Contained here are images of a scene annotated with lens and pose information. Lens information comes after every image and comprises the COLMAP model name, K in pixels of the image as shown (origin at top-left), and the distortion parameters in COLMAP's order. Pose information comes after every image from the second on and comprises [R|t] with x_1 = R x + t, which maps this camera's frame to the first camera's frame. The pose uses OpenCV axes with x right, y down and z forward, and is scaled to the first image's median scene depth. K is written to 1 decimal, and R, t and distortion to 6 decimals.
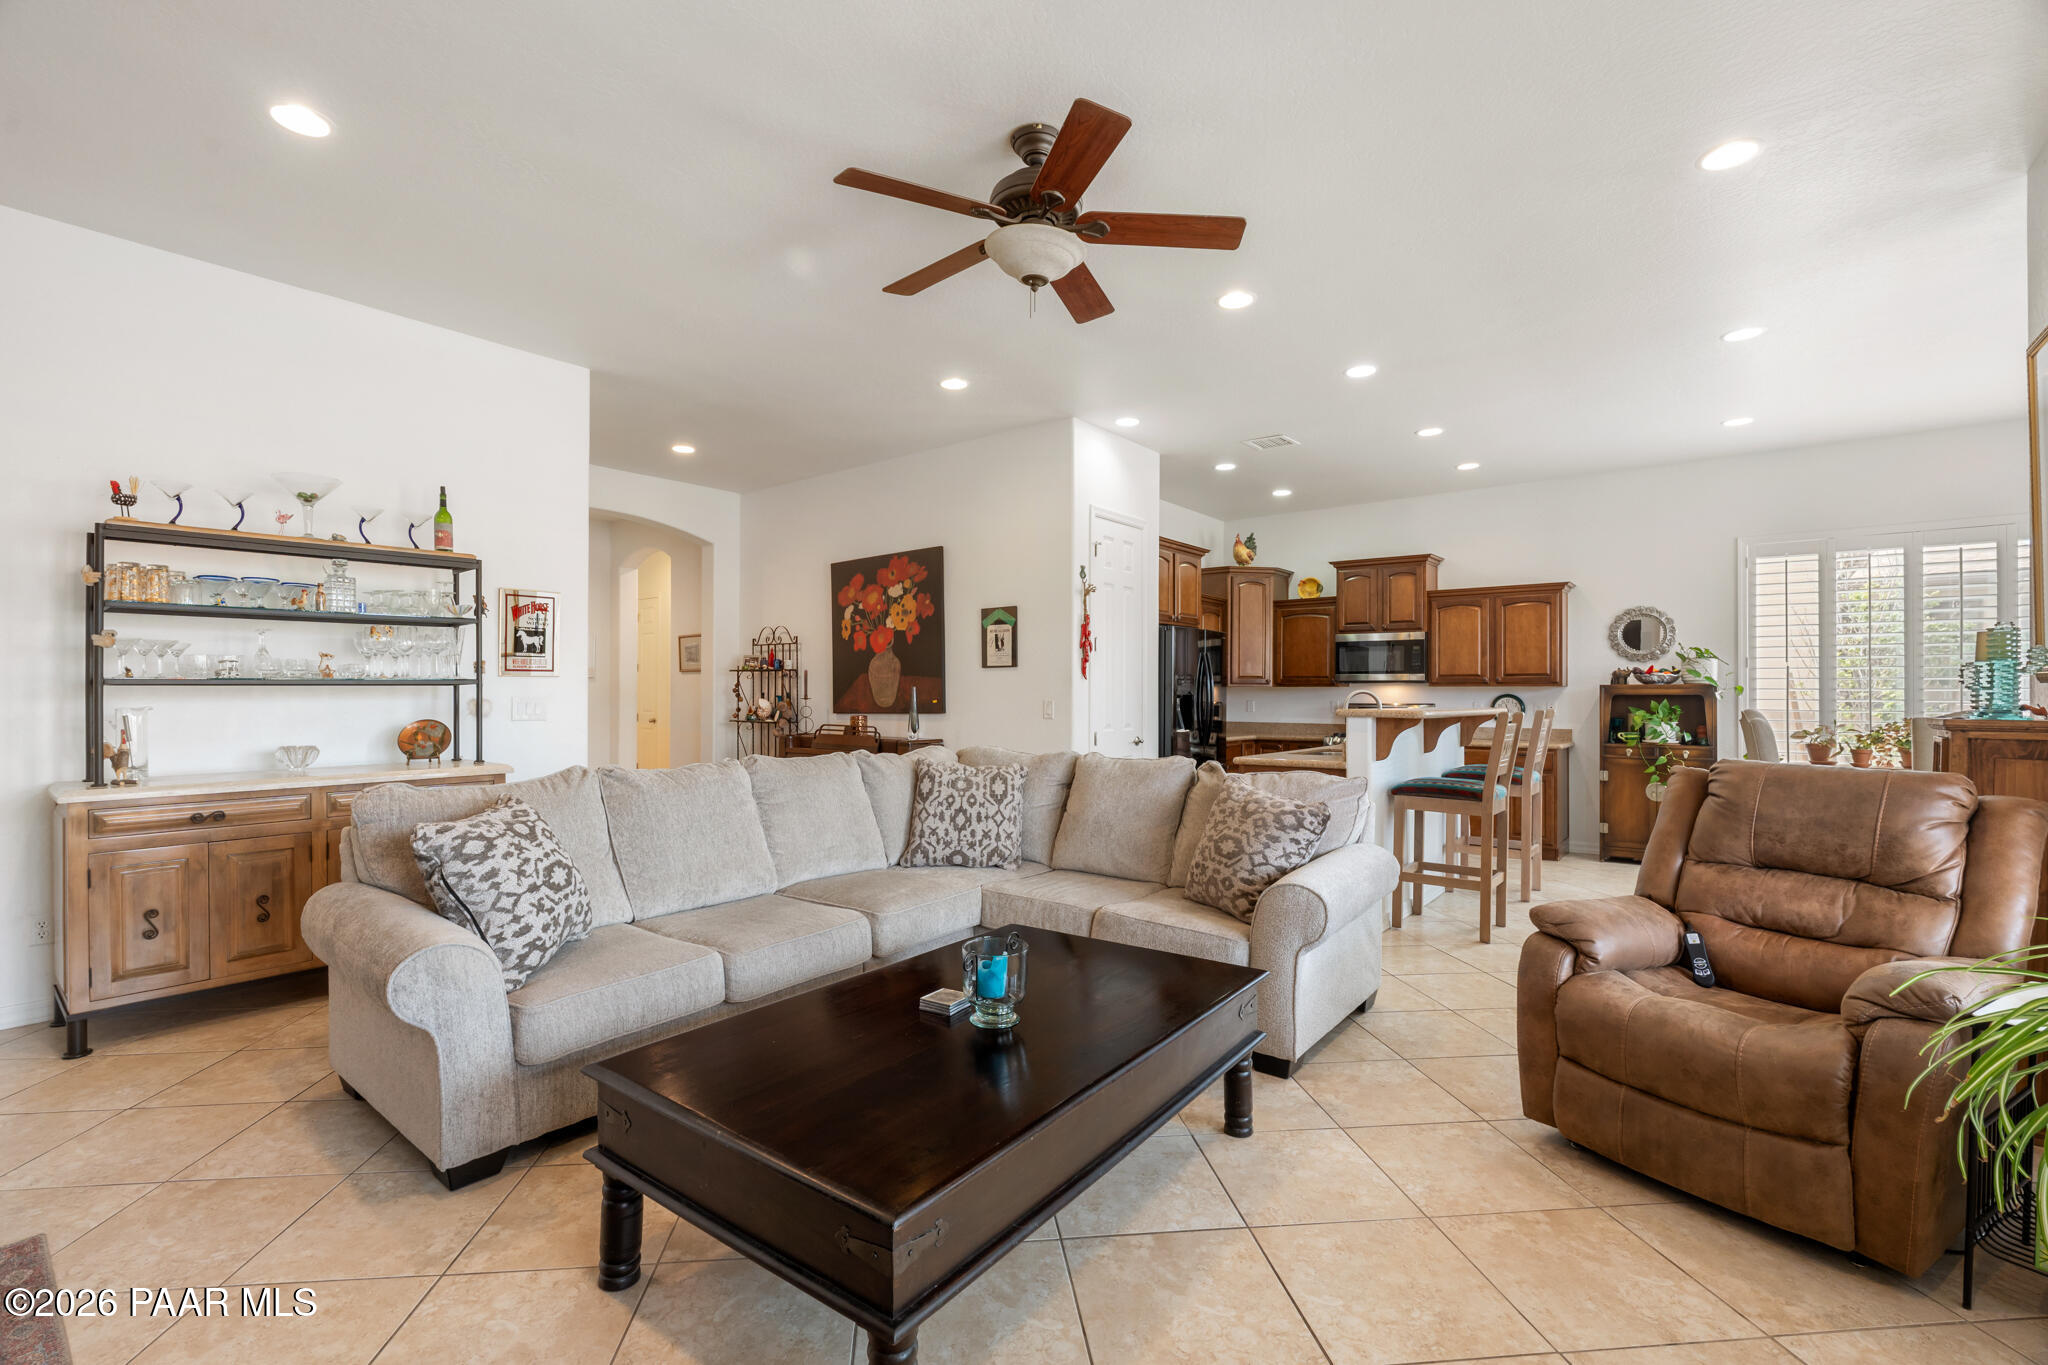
lens RADIAL K [[910.8, 0, 1019.2], [0, 910.8, 686.9], [0, 0, 1]] dist [-0.002896, -0.000361]
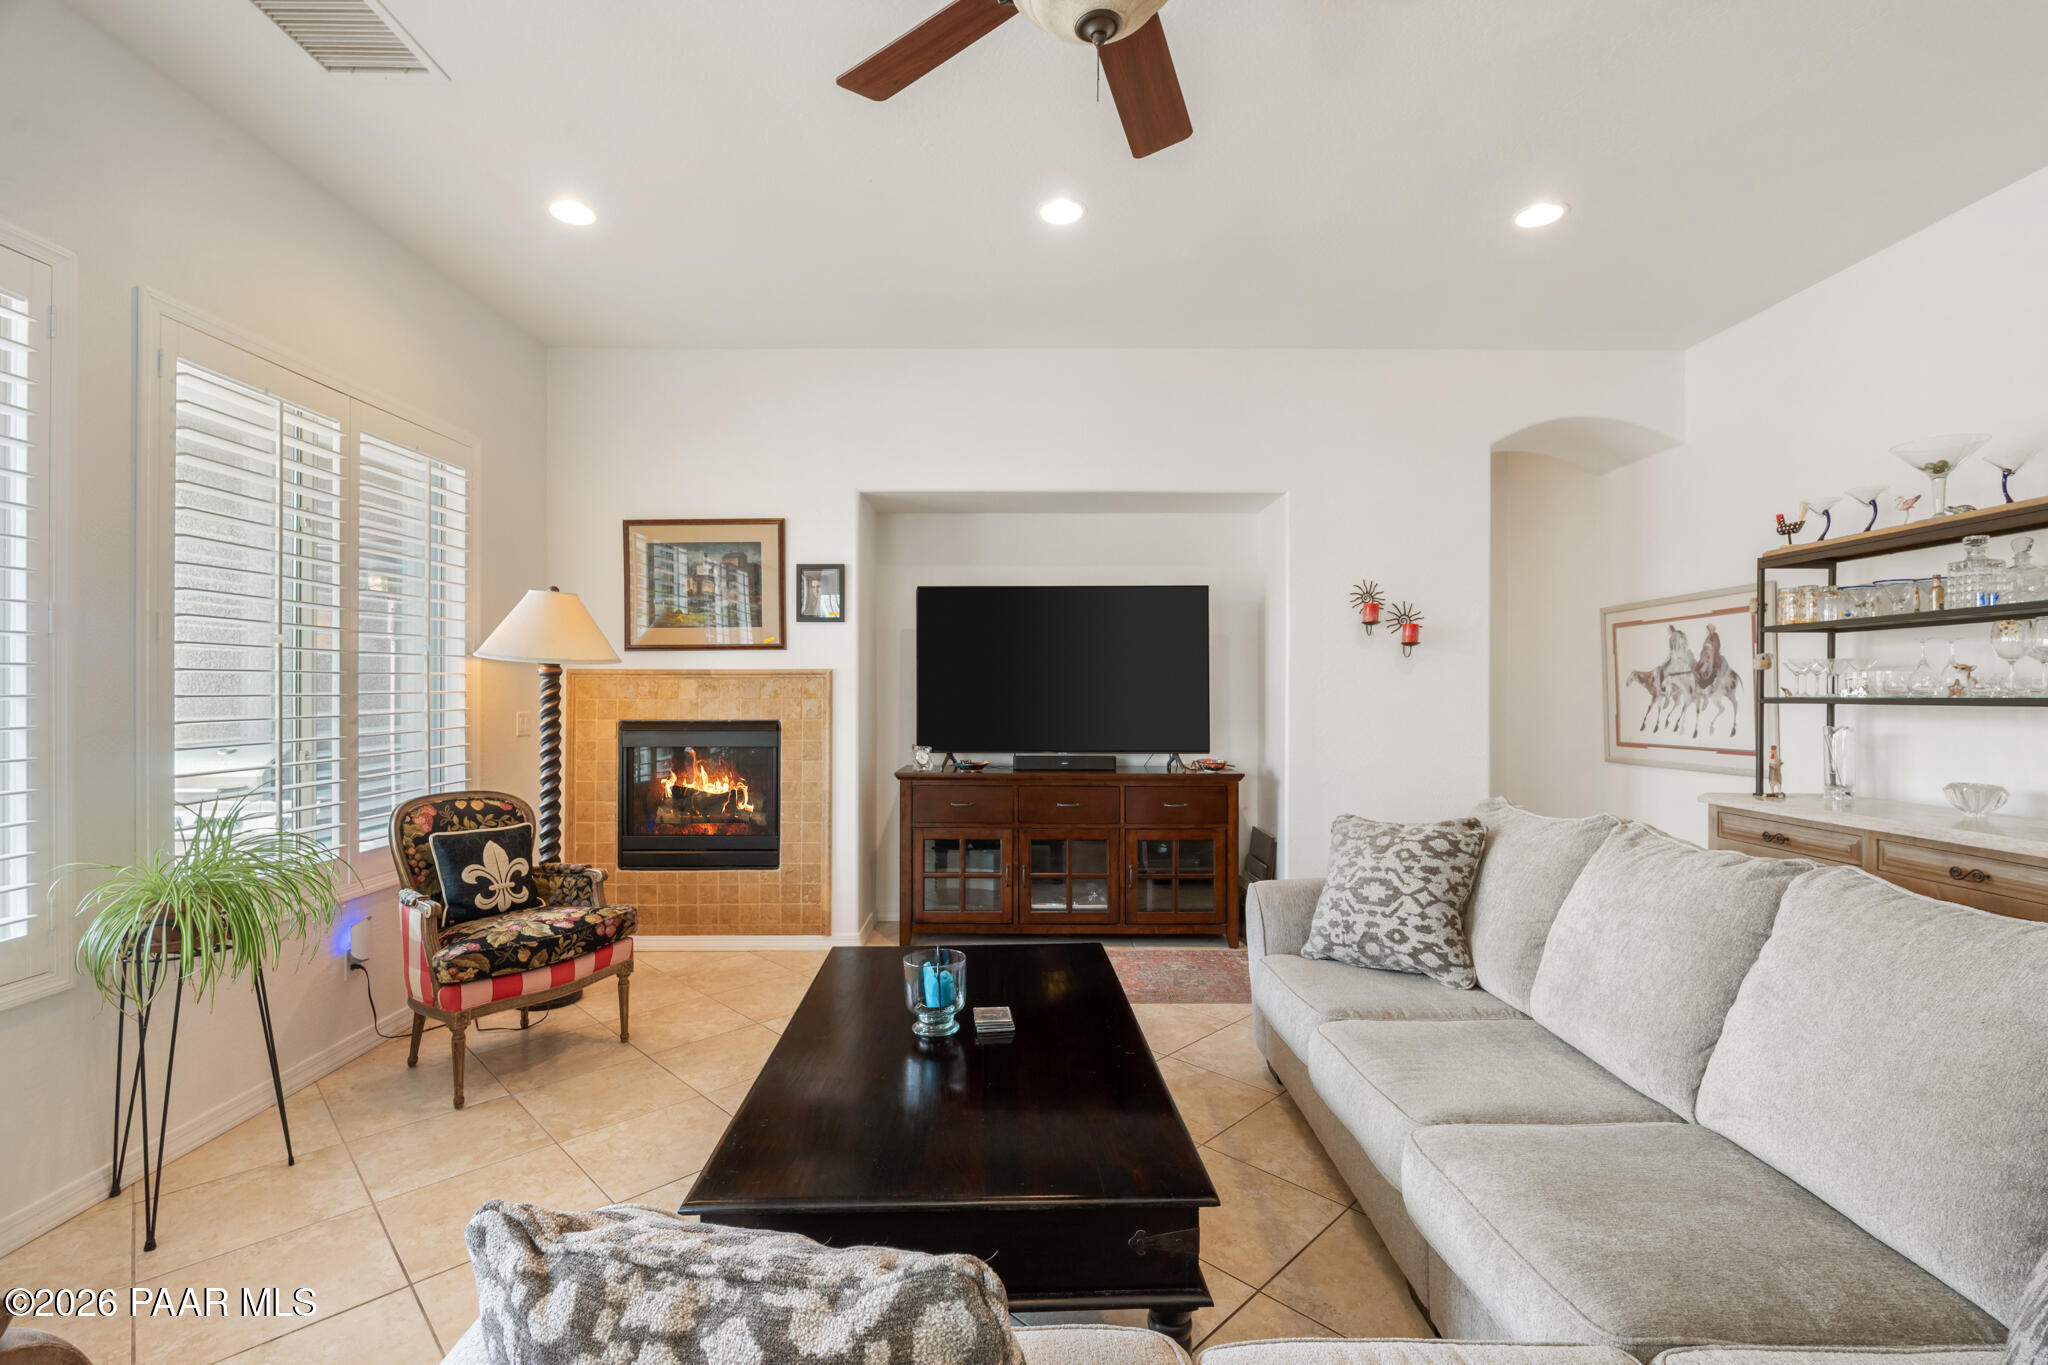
lens RADIAL K [[910.8, 0, 1019.2], [0, 910.8, 686.9], [0, 0, 1]] dist [-0.002896, -0.000361]
pose [[-0.801639, -0.004877, -0.597788, 0.360944], [0.000766, 0.999958, -0.009186, -0.013356], [0.597808, -0.007822, -0.801601, 1.308551]]
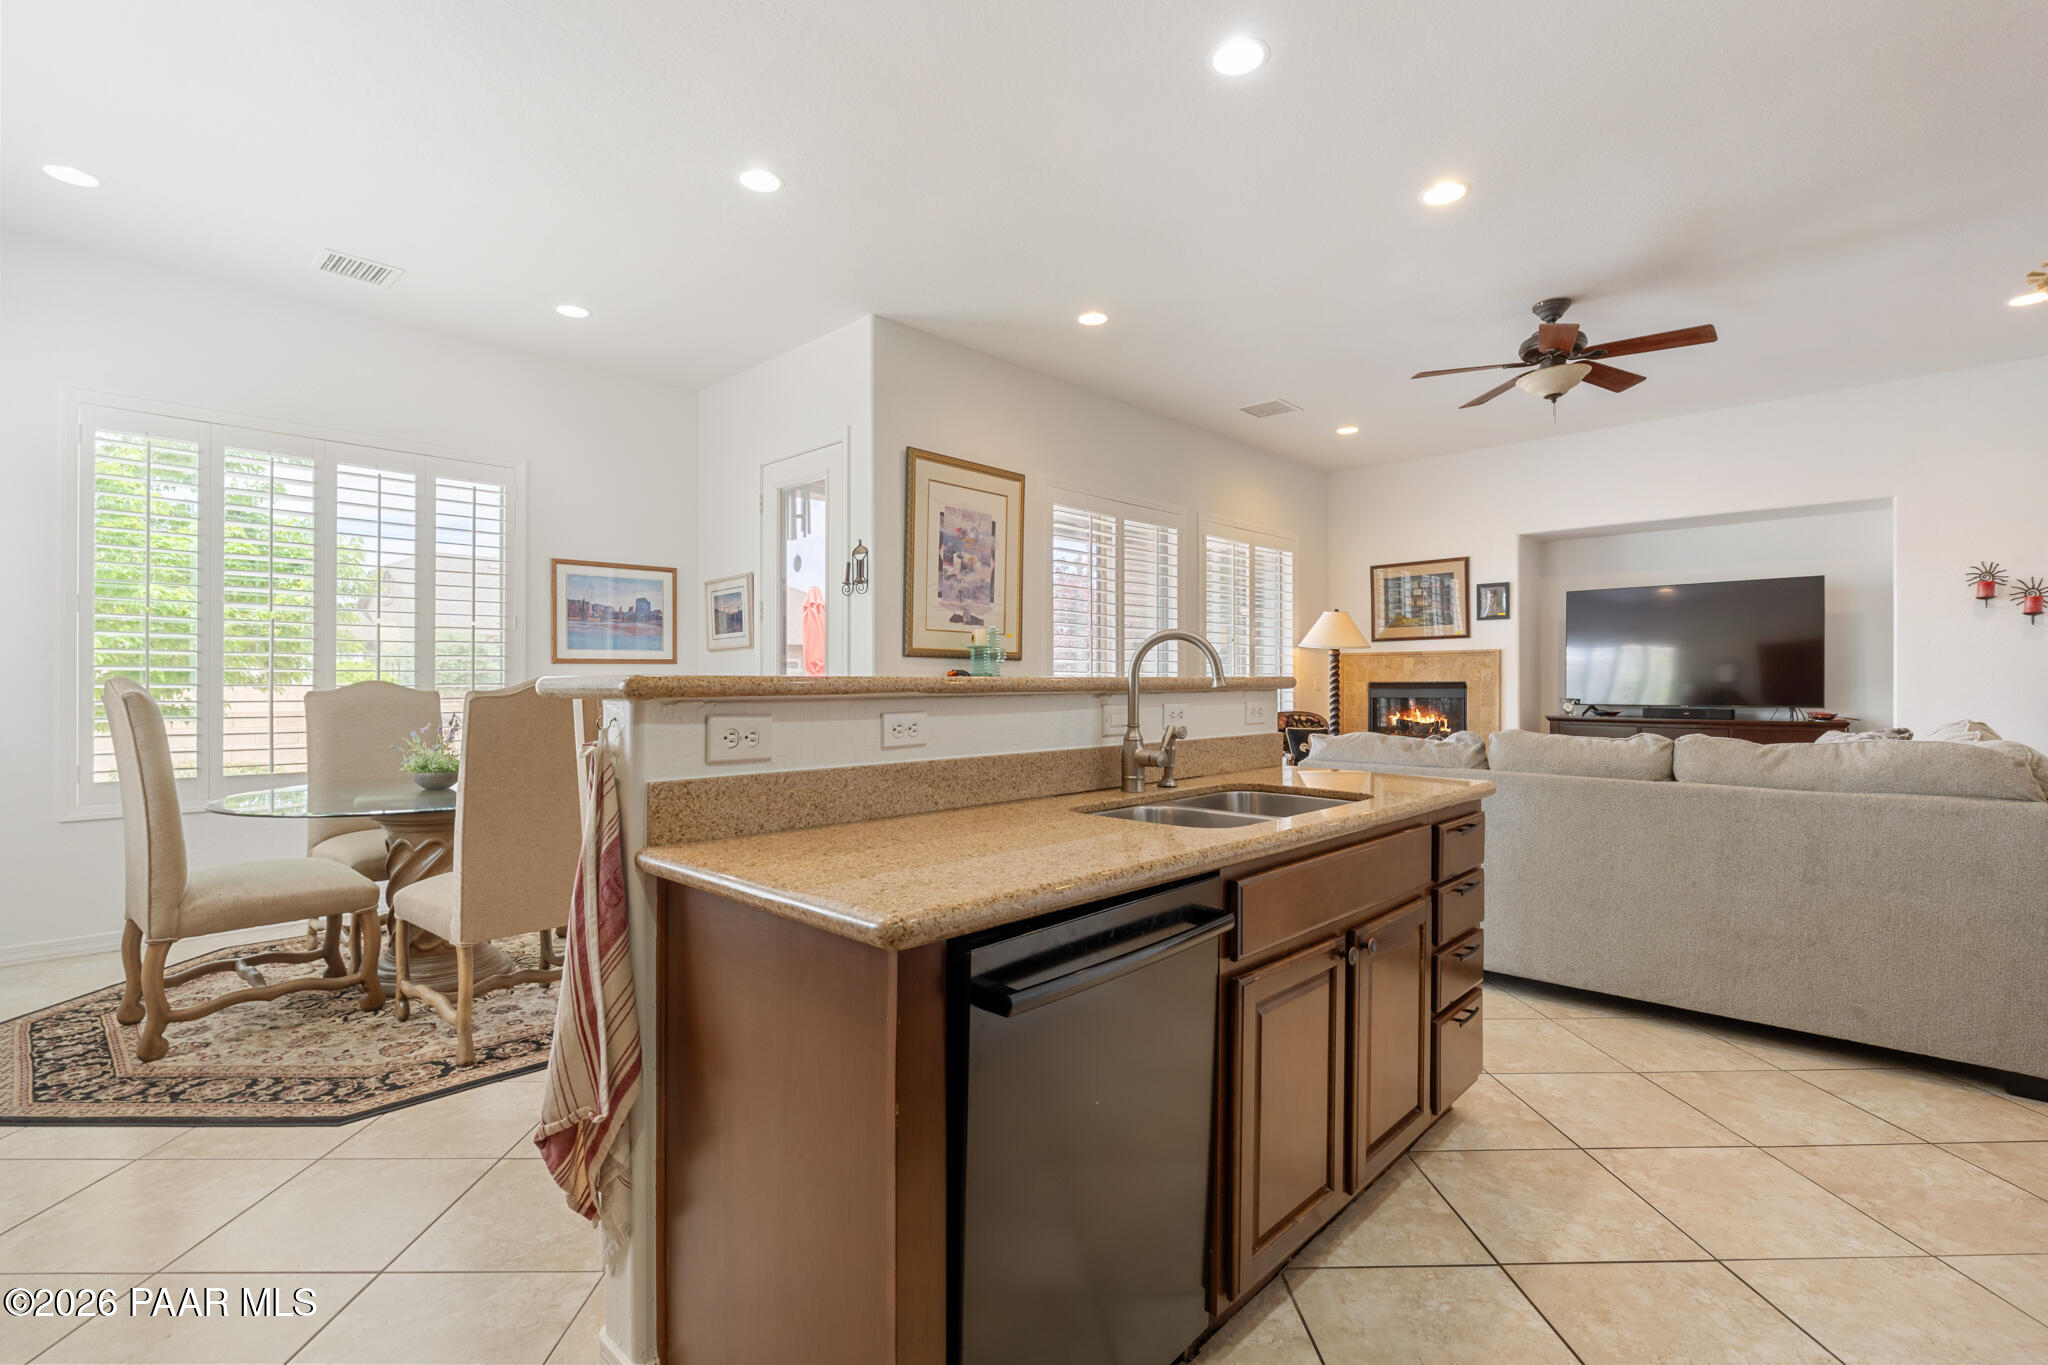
lens RADIAL K [[942.5, 0, 1017.6], [0, 942.5, 680.0], [0, 0, 1]] dist [-0.000788, -0.000131]
pose [[-0.992882, -0.001682, 0.119092, 0.533101], [-0.003207, 0.999915, -0.012614, 0.027100], [-0.119061, -0.012906, -0.992803, 1.978714]]
